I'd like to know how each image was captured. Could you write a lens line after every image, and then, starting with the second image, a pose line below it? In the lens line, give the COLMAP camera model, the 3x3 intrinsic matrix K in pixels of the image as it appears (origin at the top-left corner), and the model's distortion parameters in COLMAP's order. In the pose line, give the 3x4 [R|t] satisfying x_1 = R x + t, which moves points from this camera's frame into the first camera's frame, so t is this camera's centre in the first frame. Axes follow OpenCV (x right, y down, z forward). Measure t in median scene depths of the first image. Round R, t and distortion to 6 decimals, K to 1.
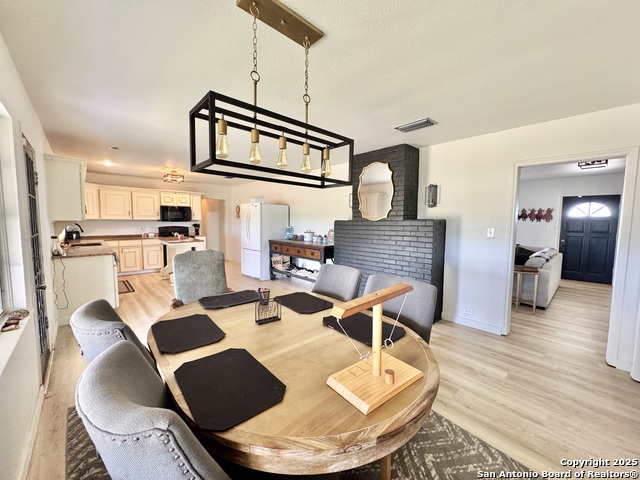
lens RADIAL K [[254.0, 0, 320.3], [0, 254.0, 239.6], [0, 0, 1]] dist [-0.000522, 0.000375]
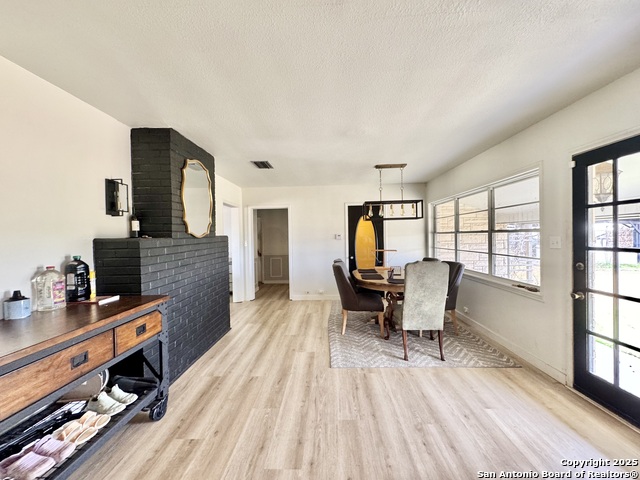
lens RADIAL K [[254.0, 0, 318.5], [0, 254.0, 238.8], [0, 0, 1]] dist [-0.000522, 0.000375]
pose [[-0.714723, -0.005384, 0.699387, -0.318221], [0.067964, 0.994703, 0.077112, -0.060469], [-0.696098, 0.102647, -0.710571, 0.756195]]
